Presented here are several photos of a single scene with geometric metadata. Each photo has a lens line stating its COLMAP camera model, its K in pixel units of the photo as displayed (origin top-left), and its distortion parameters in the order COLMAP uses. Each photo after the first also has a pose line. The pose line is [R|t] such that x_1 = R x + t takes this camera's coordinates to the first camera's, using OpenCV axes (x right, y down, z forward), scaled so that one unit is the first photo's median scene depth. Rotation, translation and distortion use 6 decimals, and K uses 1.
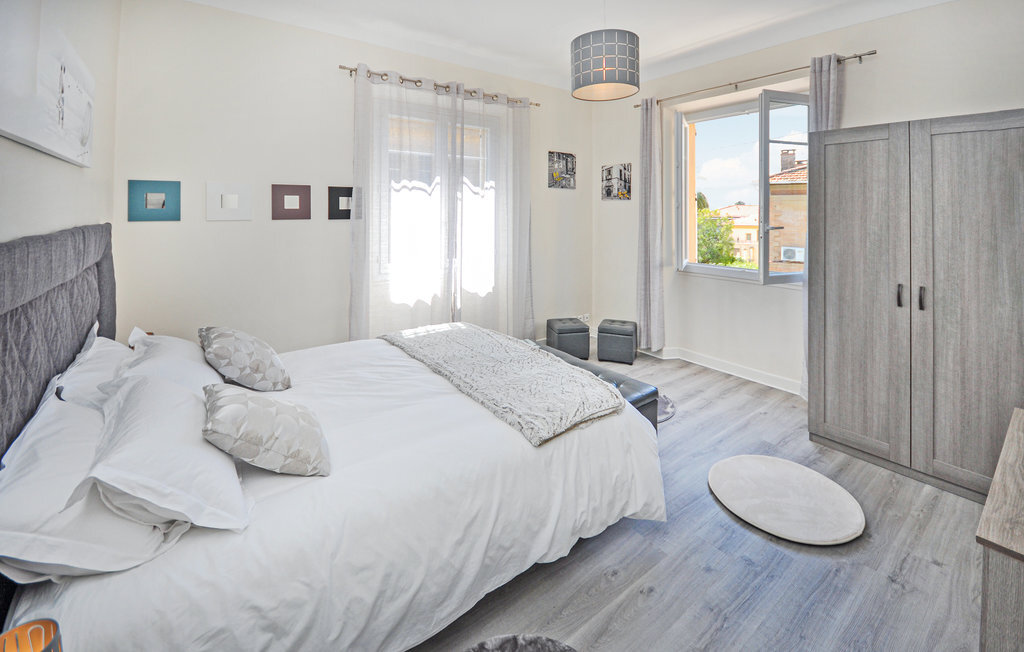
lens RADIAL K [[411.6, 0, 512.0], [0, 411.6, 329.0], [0, 0, 1]] dist [-0.001616, -0.000091]
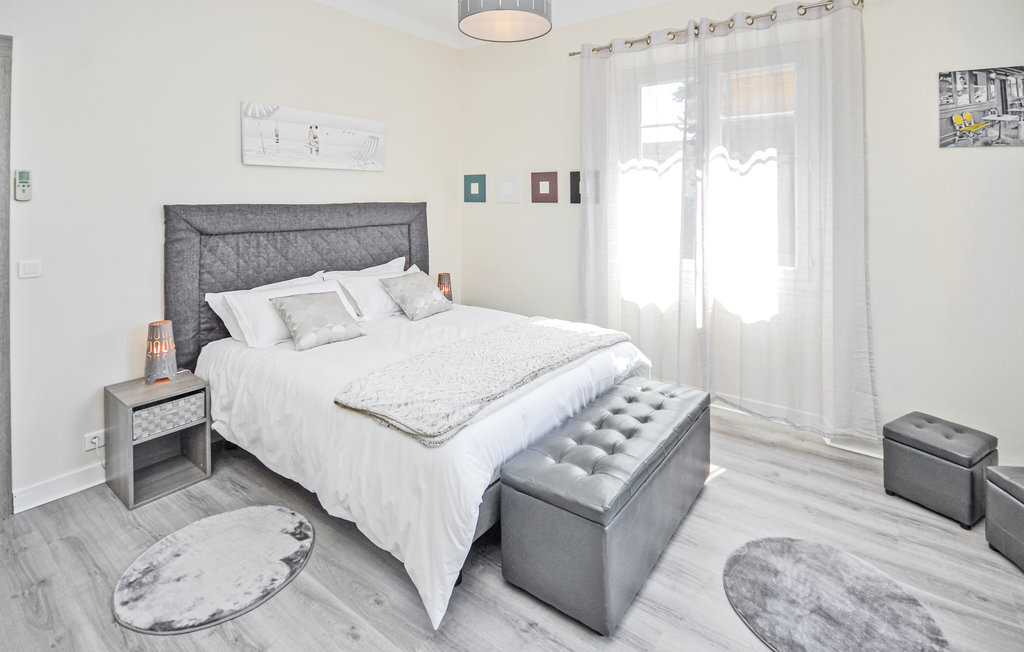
lens RADIAL K [[472.0, 0, 510.6], [0, 472.0, 336.4], [0, 0, 1]] dist [0.017244, -0.012352]
pose [[0.274789, 0.276949, -0.920755, 0.720722], [-0.266577, 0.942023, 0.203789, -0.152413], [0.923812, 0.189453, 0.332686, 0.524850]]
